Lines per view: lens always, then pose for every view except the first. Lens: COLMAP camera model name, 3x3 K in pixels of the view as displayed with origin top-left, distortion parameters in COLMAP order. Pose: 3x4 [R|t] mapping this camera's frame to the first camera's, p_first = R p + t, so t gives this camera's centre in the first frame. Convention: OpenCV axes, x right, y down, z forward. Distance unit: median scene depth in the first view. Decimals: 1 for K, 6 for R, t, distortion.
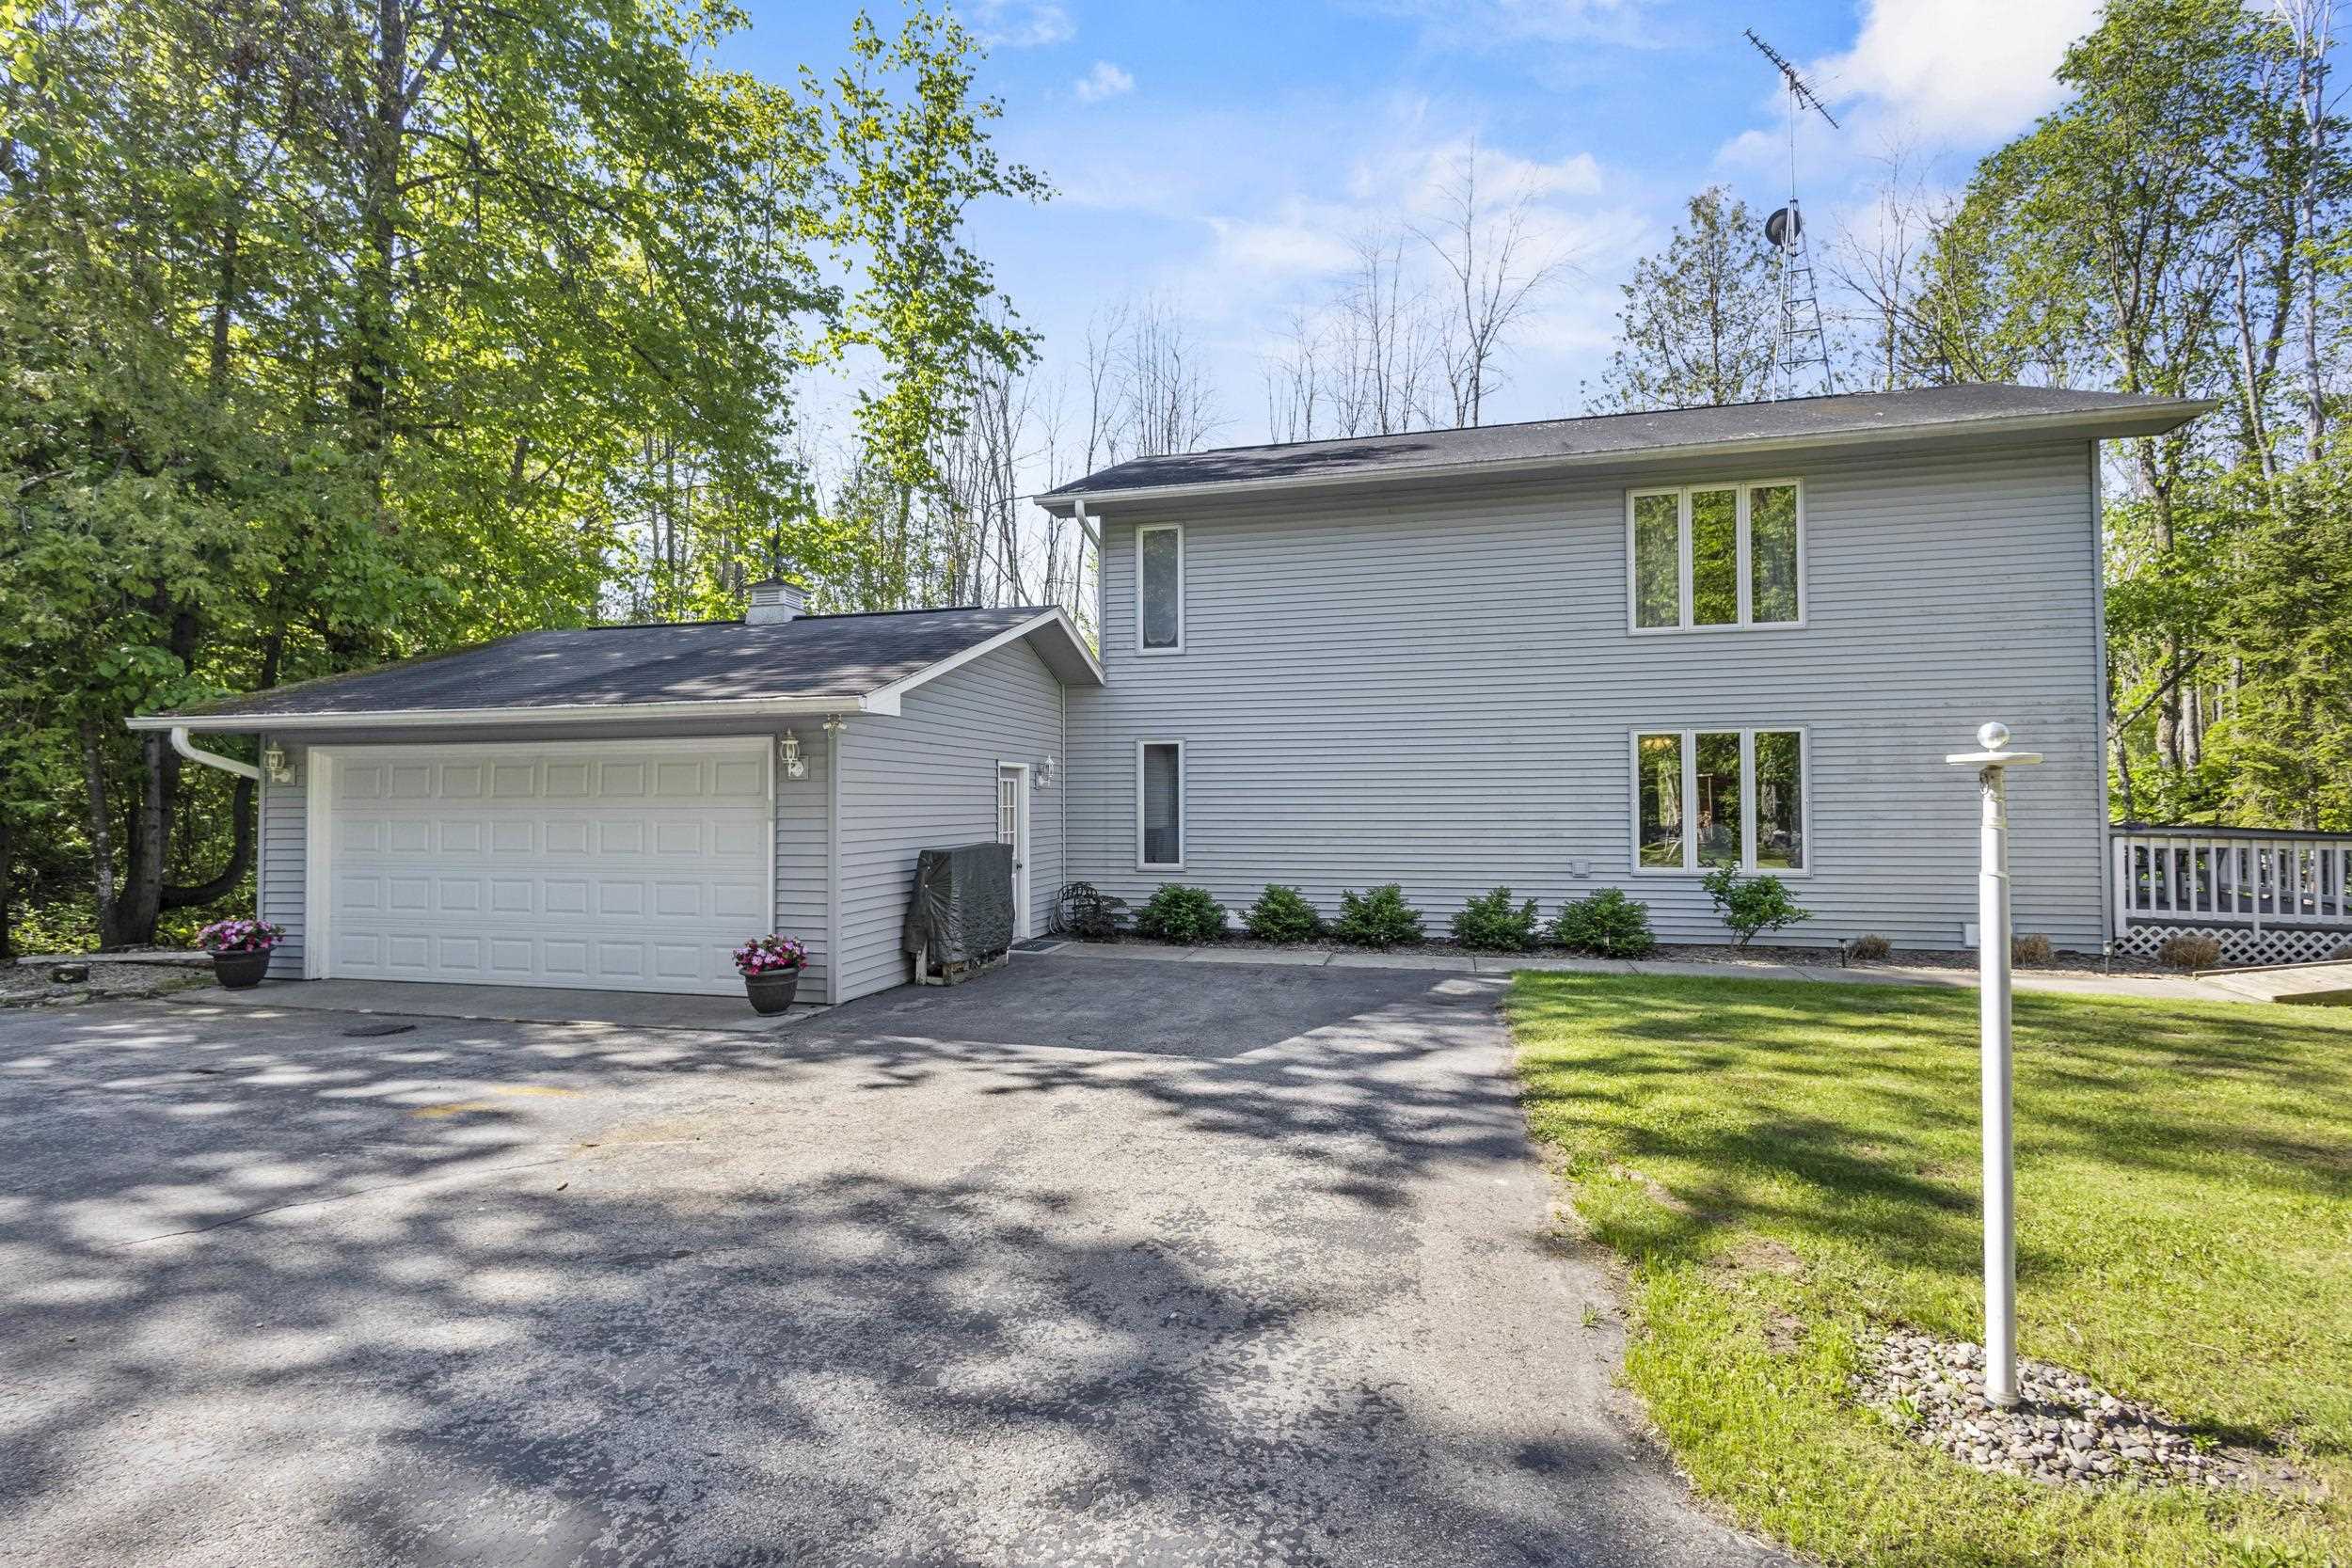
lens RADIAL K [[1081.6, 0, 1166.9], [0, 1081.6, 778.7], [0, 0, 1]] dist [0.004122, -0.002015]
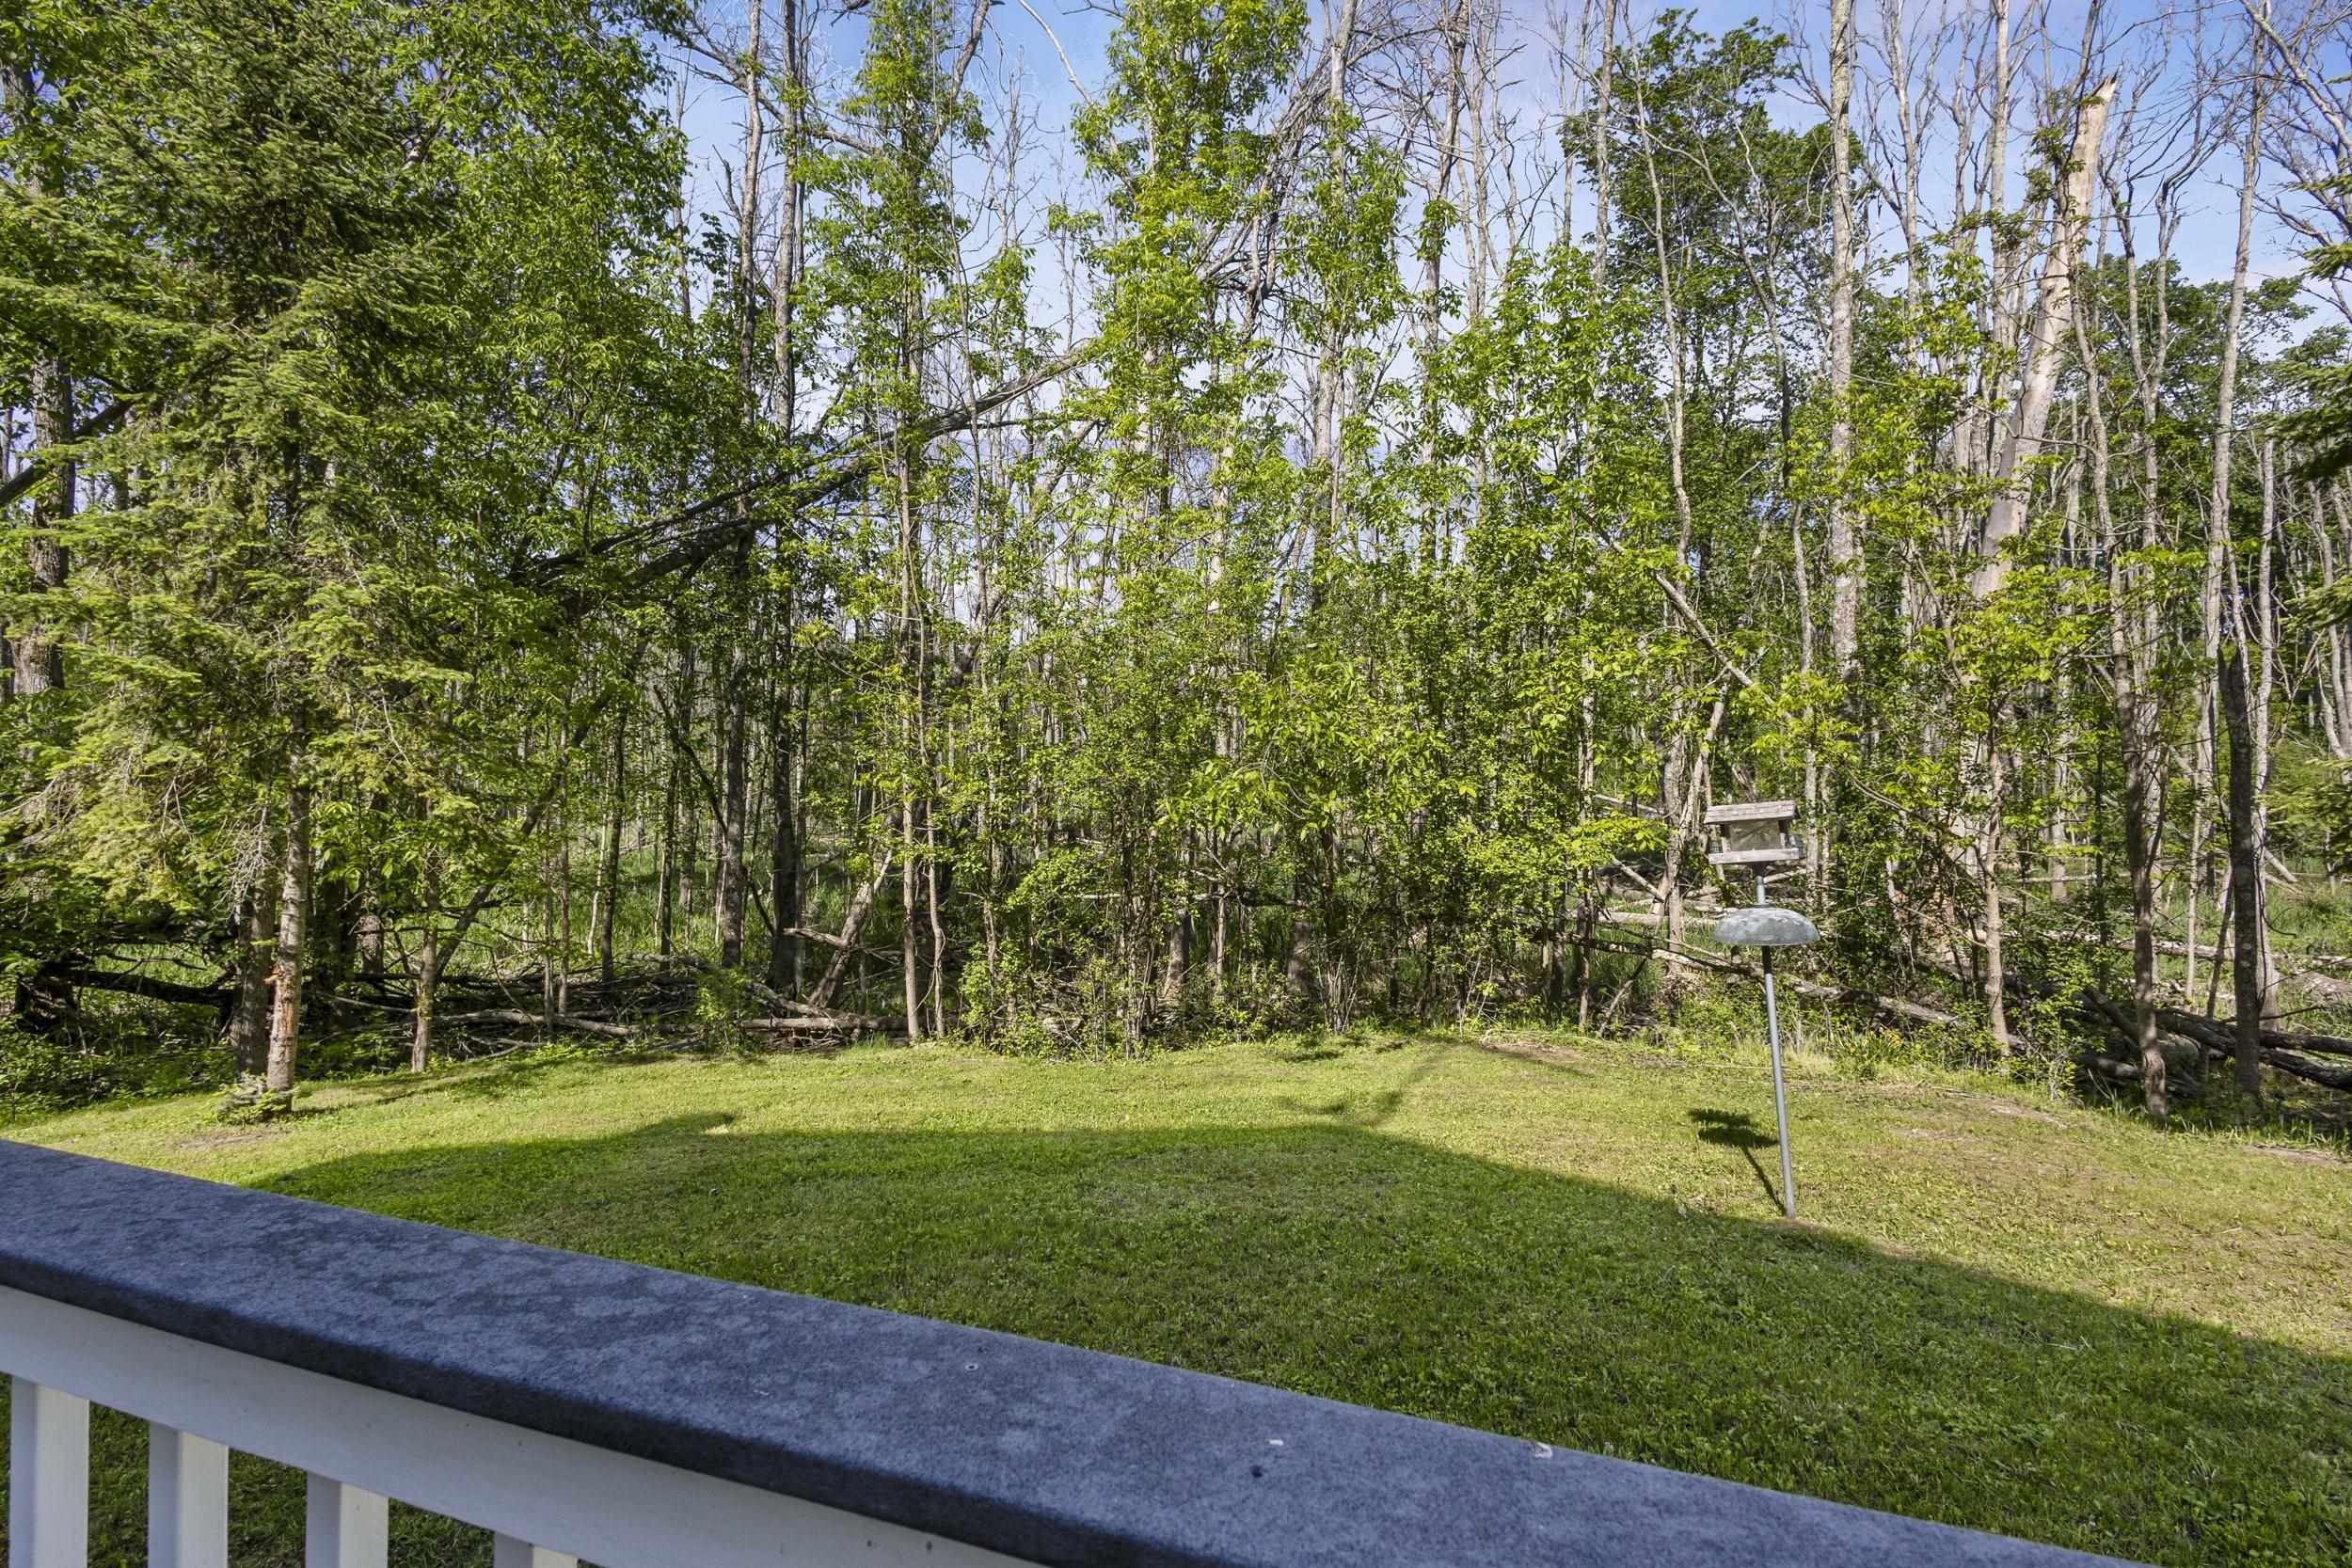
lens RADIAL K [[1081.6, 0, 1166.9], [0, 1081.6, 778.7], [0, 0, 1]] dist [0.004122, -0.002015]
pose [[0.090704, 0.006063, 0.995859, 0.526303], [-0.014745, 0.999880, -0.004744, 0.012374], [-0.995769, -0.014253, 0.090783, 0.493197]]
